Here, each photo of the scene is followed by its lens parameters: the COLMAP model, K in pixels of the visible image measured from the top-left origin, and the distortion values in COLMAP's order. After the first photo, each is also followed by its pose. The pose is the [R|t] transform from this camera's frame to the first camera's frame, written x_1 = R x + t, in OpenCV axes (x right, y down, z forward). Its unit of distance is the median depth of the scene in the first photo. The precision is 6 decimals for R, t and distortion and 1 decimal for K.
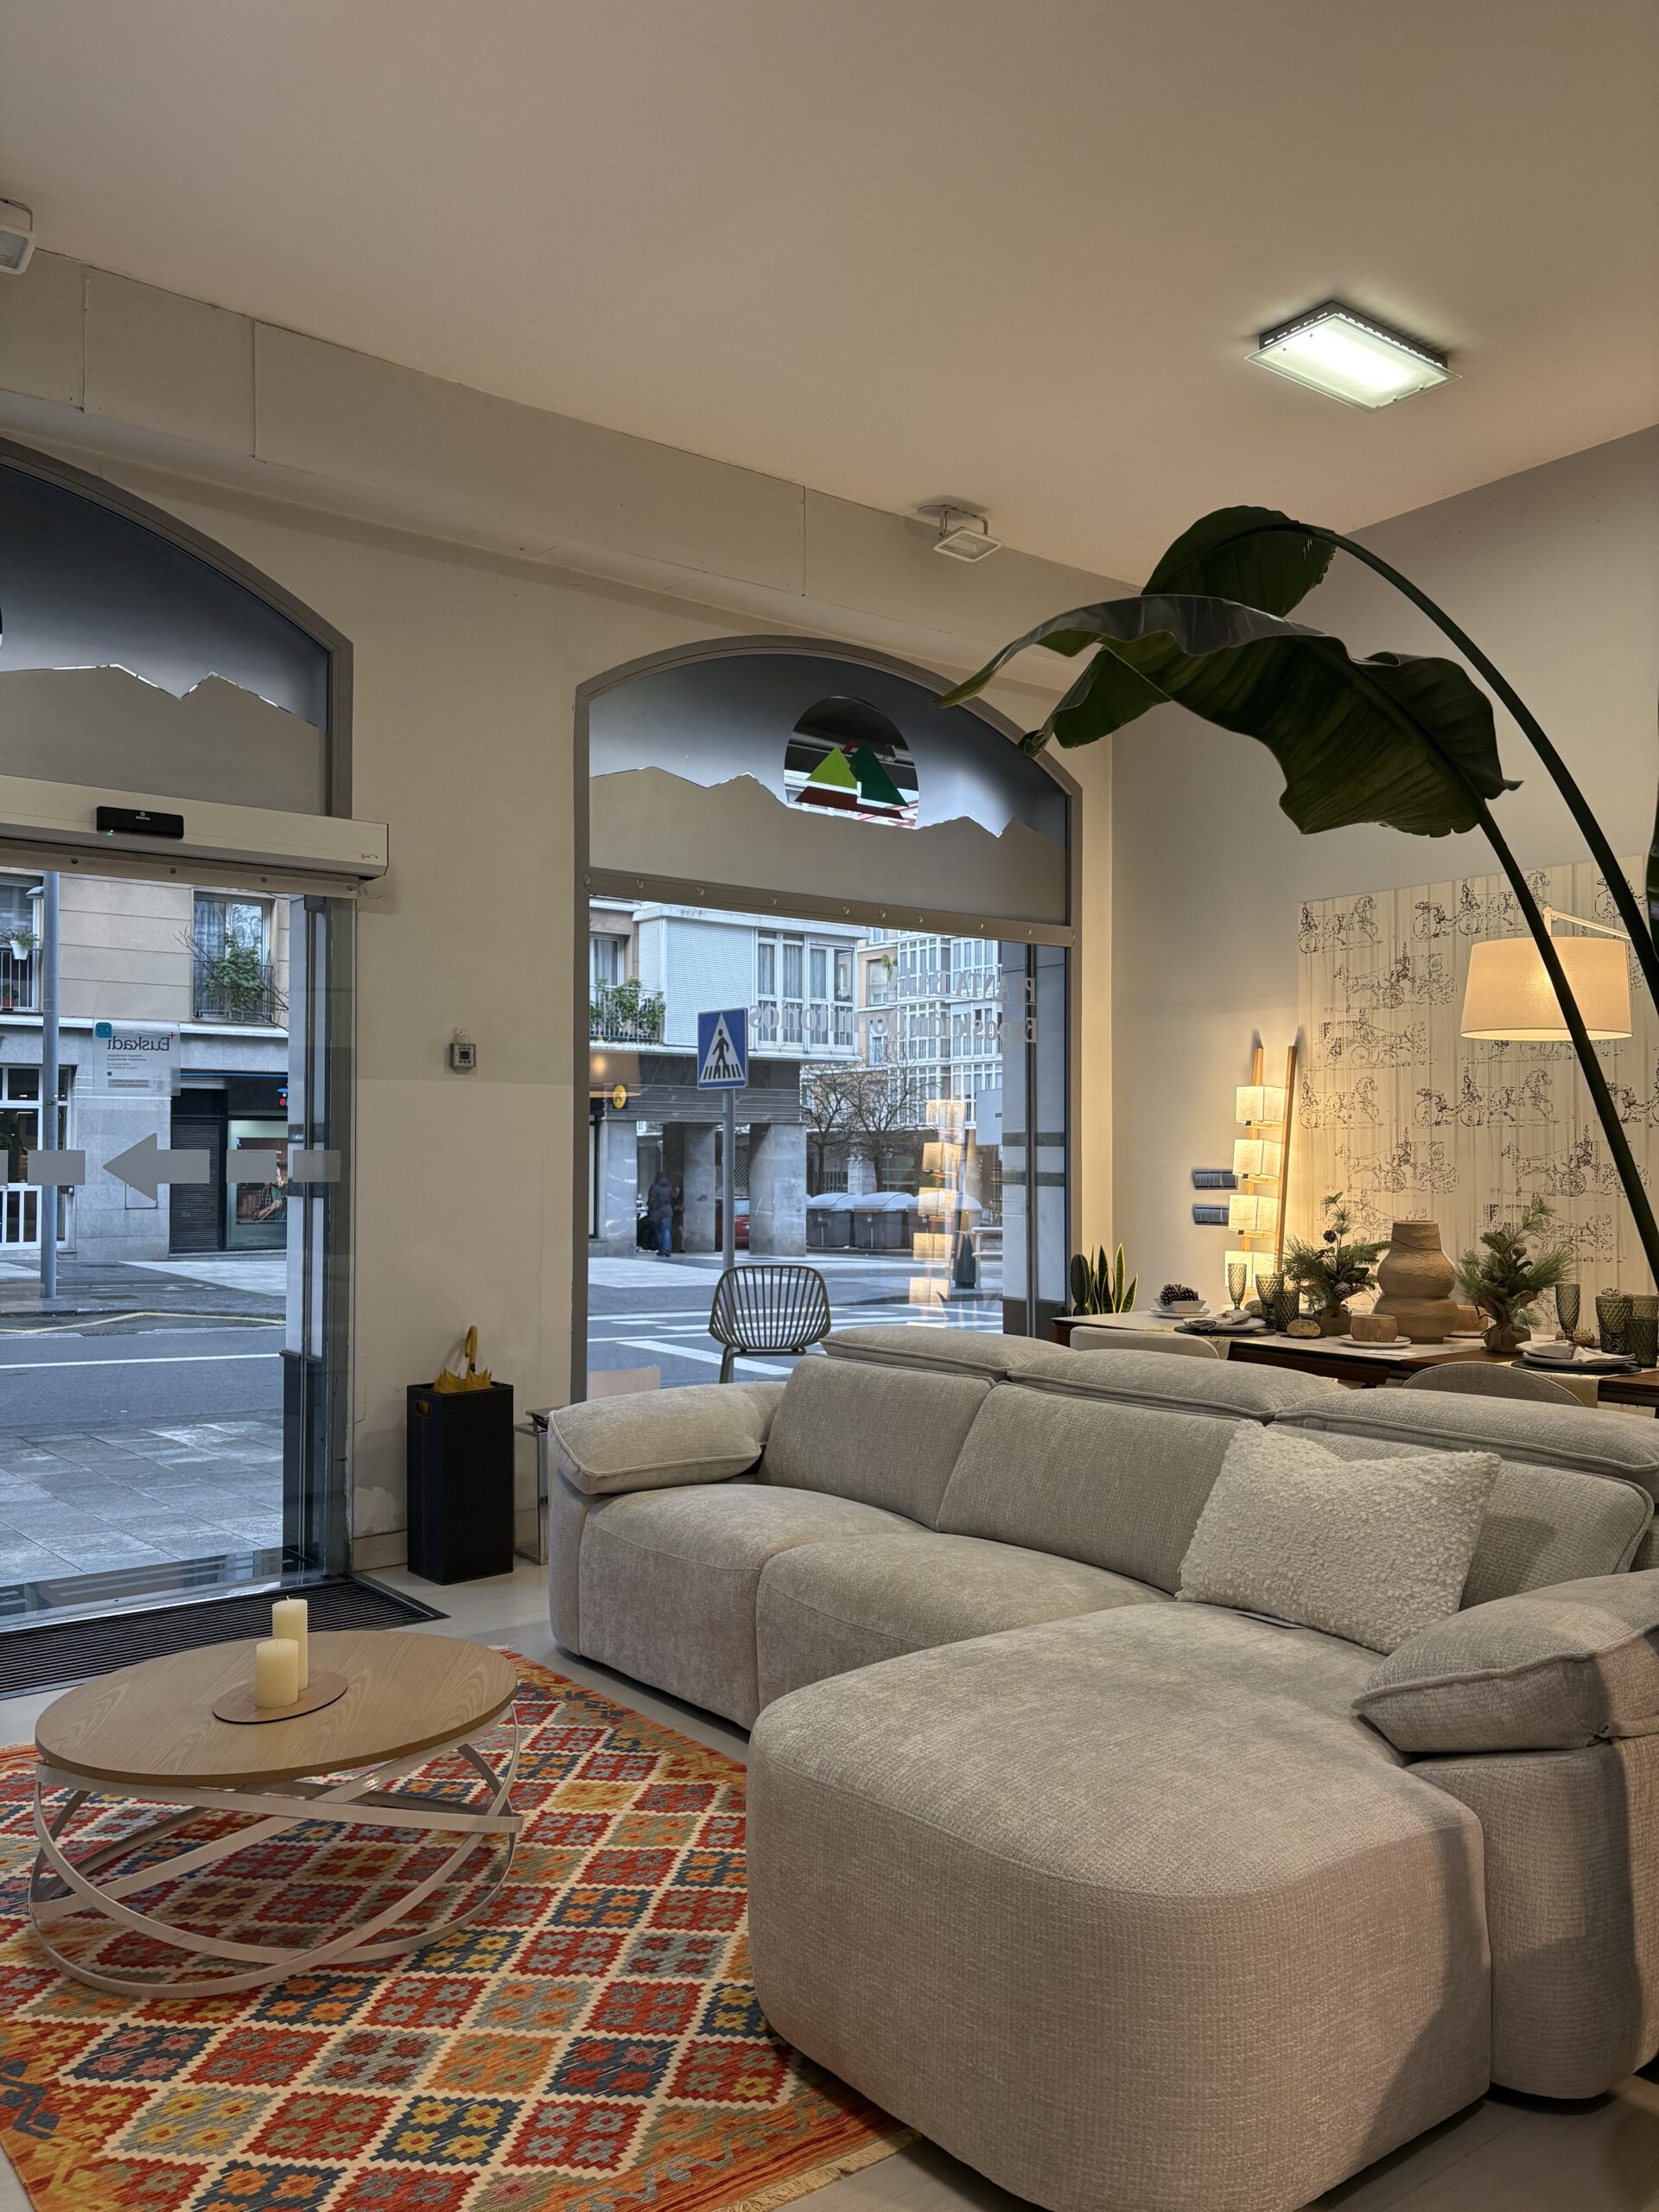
lens RADIAL K [[1668.9, 0, 822.7], [0, 1668.9, 1104.9], [0, 0, 1]] dist [0.074842, -0.093051]
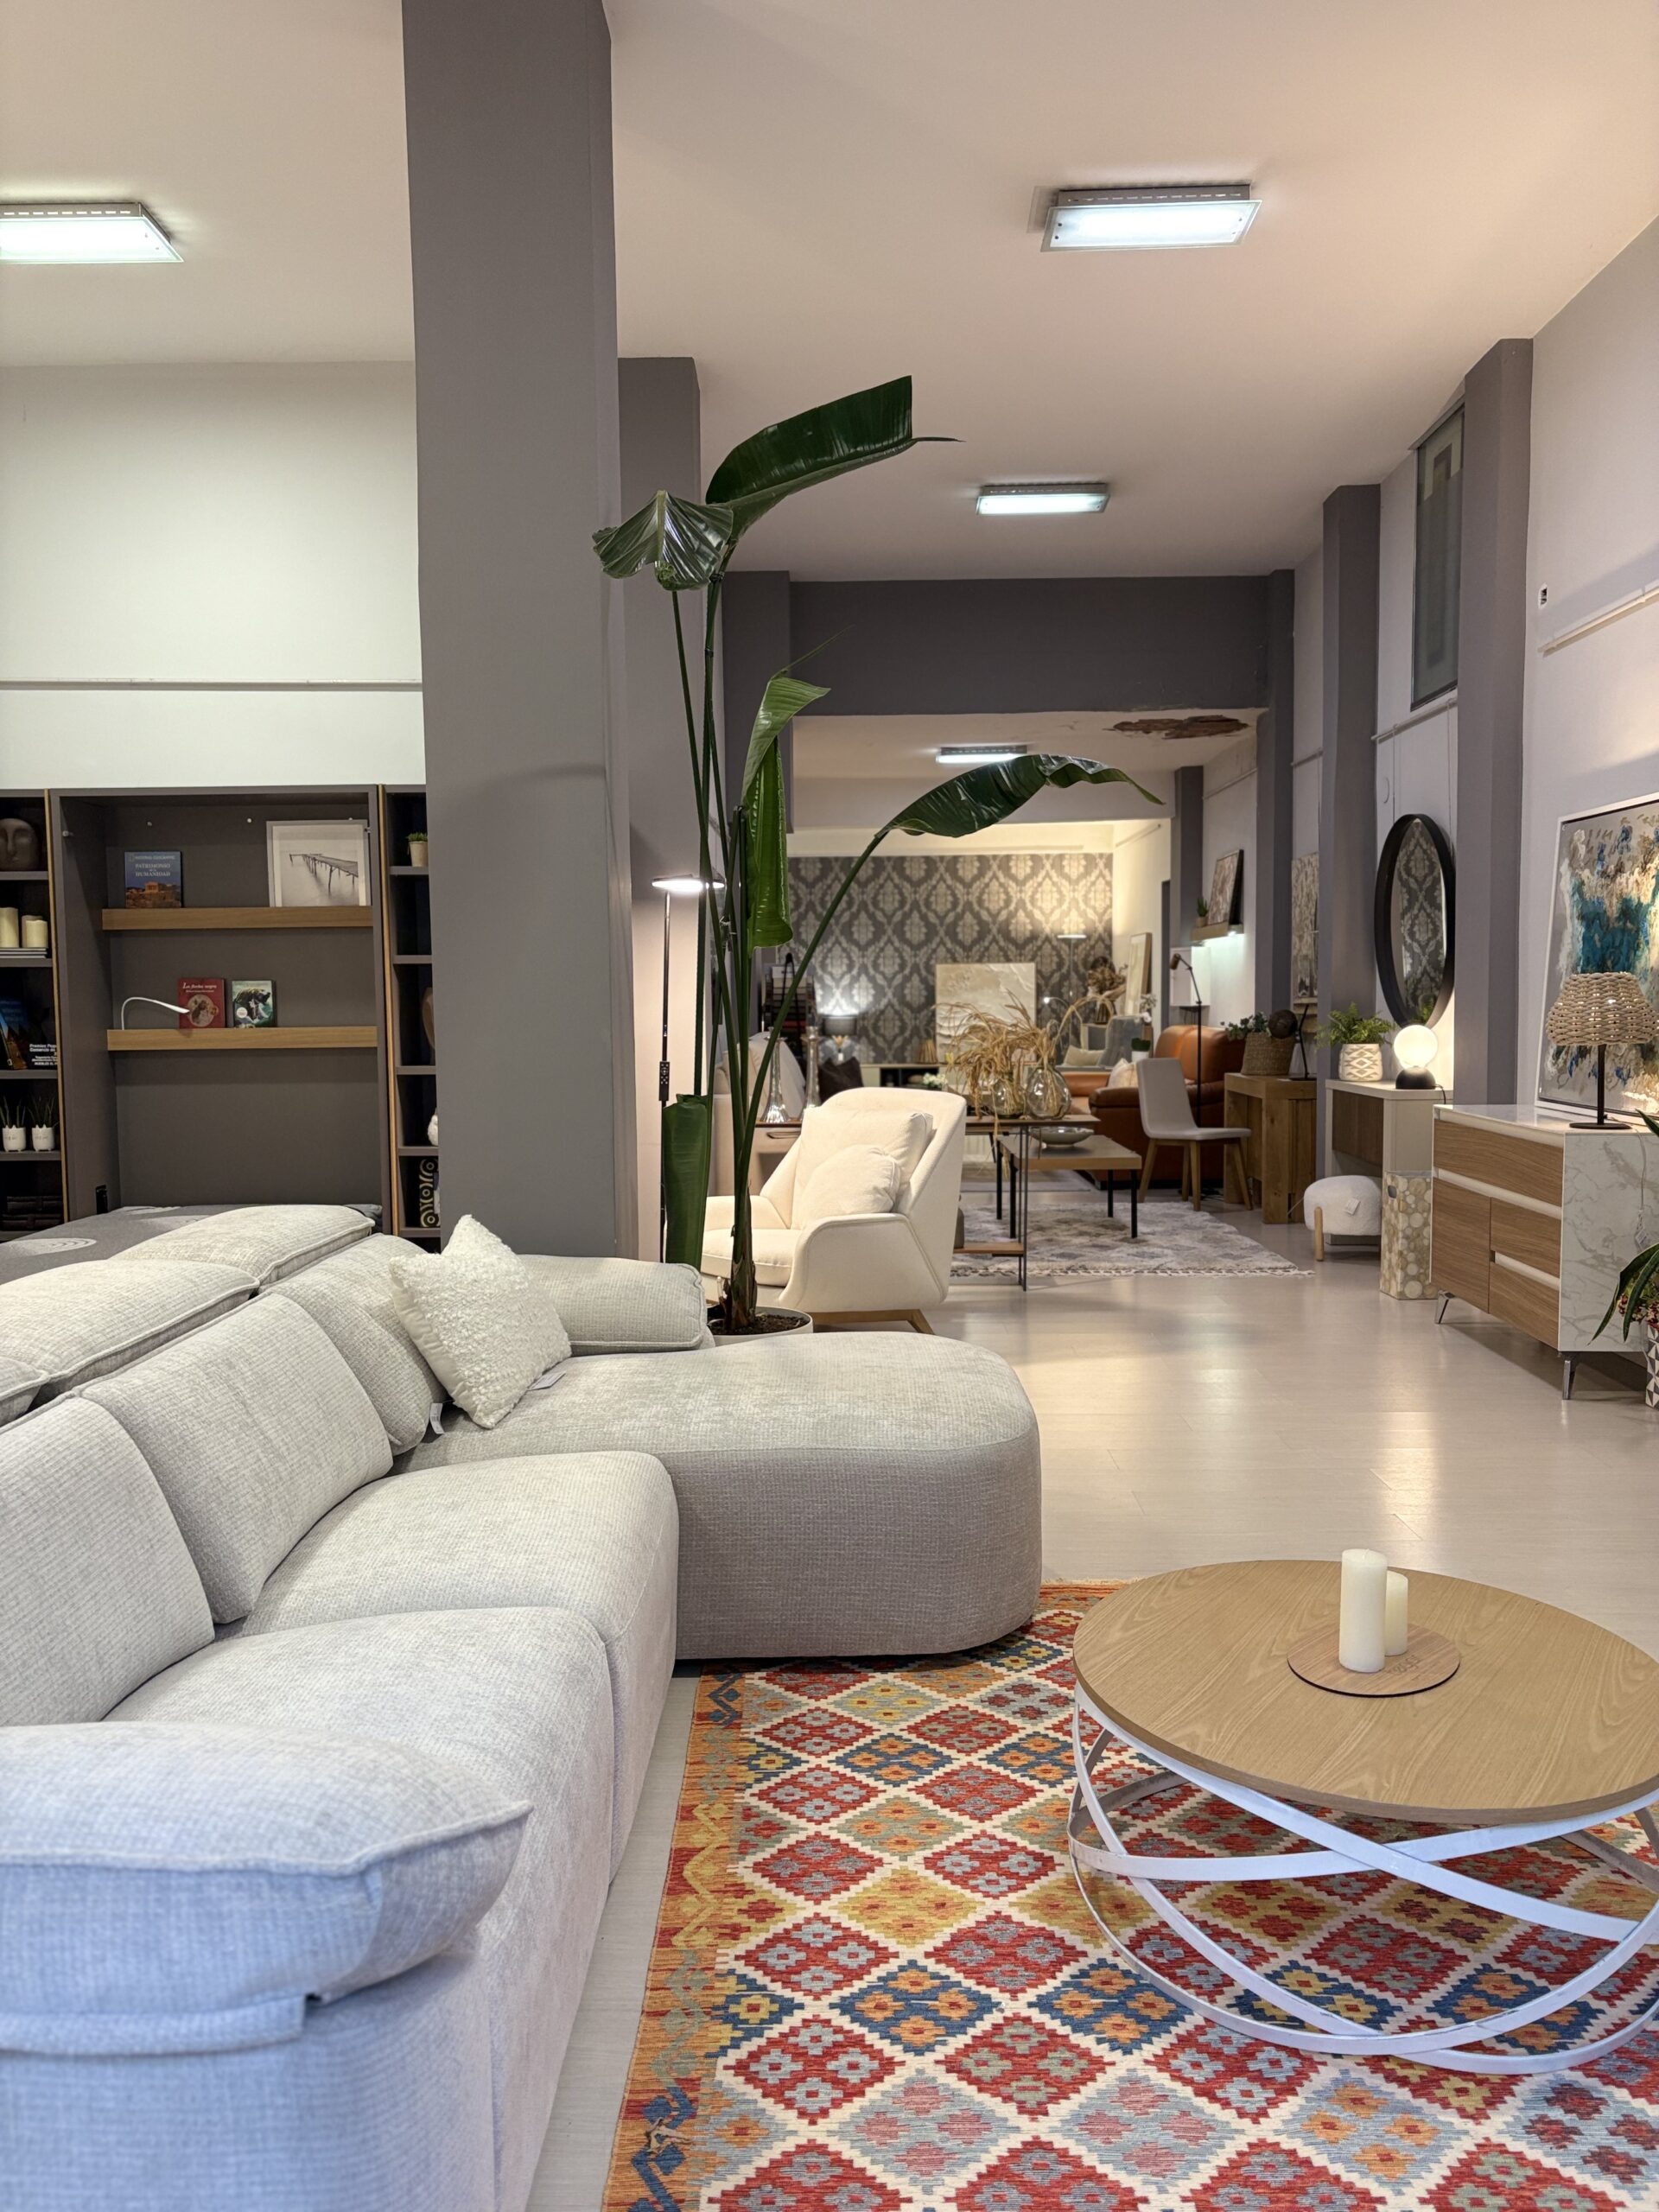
lens RADIAL K [[1668.9, 0, 822.7], [0, 1668.9, 1104.9], [0, 0, 1]] dist [0.074842, -0.093051]
pose [[-0.779466, -0.033095, 0.625570, -0.321455], [-0.006293, 0.998967, 0.045008, 0.031297], [-0.626413, 0.031145, -0.778869, 0.939771]]
